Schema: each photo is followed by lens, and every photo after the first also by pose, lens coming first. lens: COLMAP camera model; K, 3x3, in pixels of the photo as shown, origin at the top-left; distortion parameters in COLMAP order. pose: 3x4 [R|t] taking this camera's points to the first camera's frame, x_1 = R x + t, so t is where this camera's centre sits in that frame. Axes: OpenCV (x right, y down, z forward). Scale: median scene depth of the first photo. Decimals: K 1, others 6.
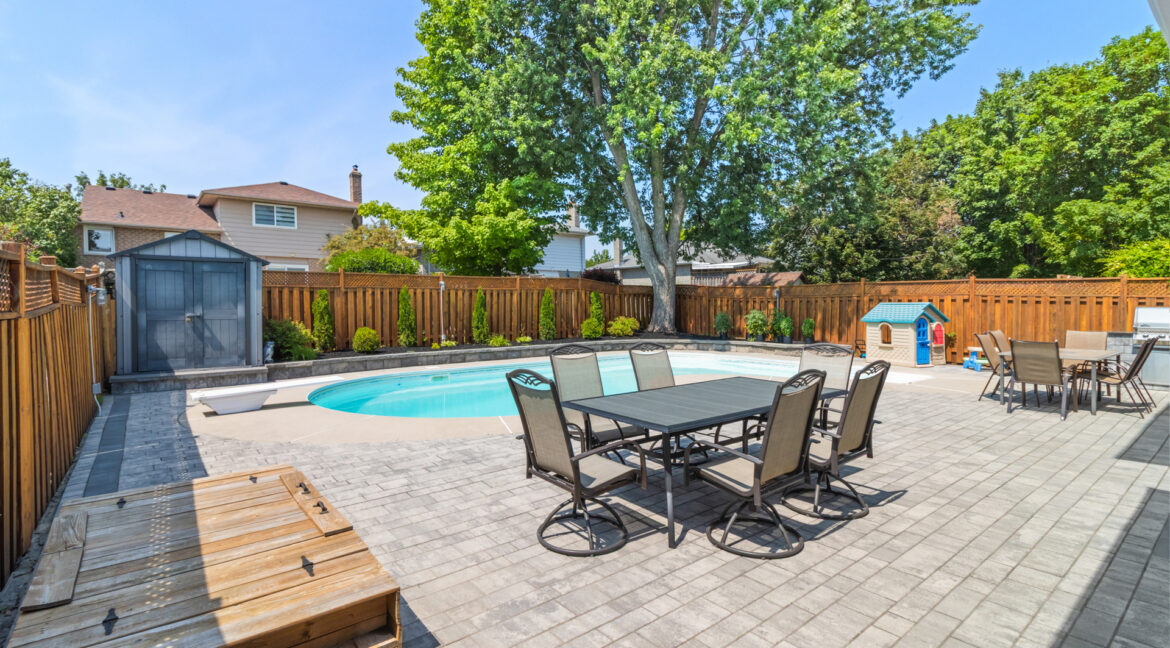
lens RADIAL K [[546.9, 0, 596.5], [0, 546.9, 296.8], [0, 0, 1]] dist [-0.004517, -0.003327]
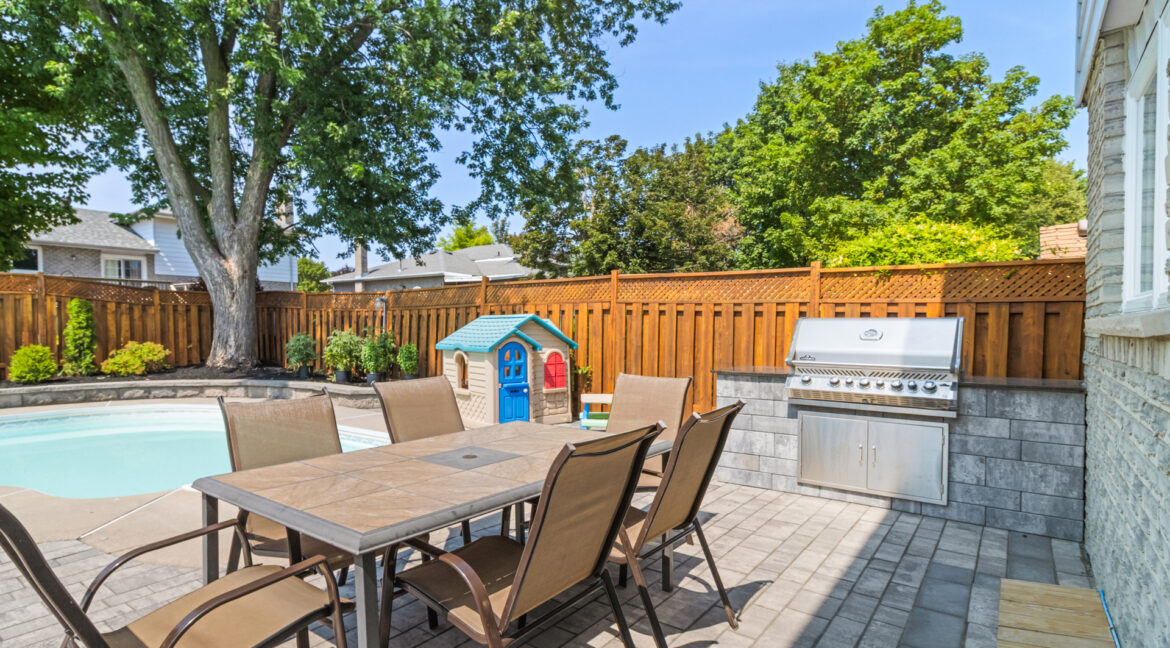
lens RADIAL K [[546.9, 0, 583.2], [0, 546.9, 323.2], [0, 0, 1]] dist [-0.004517, -0.003327]
pose [[0.976824, -0.000478, 0.214043, 0.326134], [-0.001020, 0.999976, 0.006892, 0.009420], [-0.214041, -0.006951, 0.976800, 0.264065]]
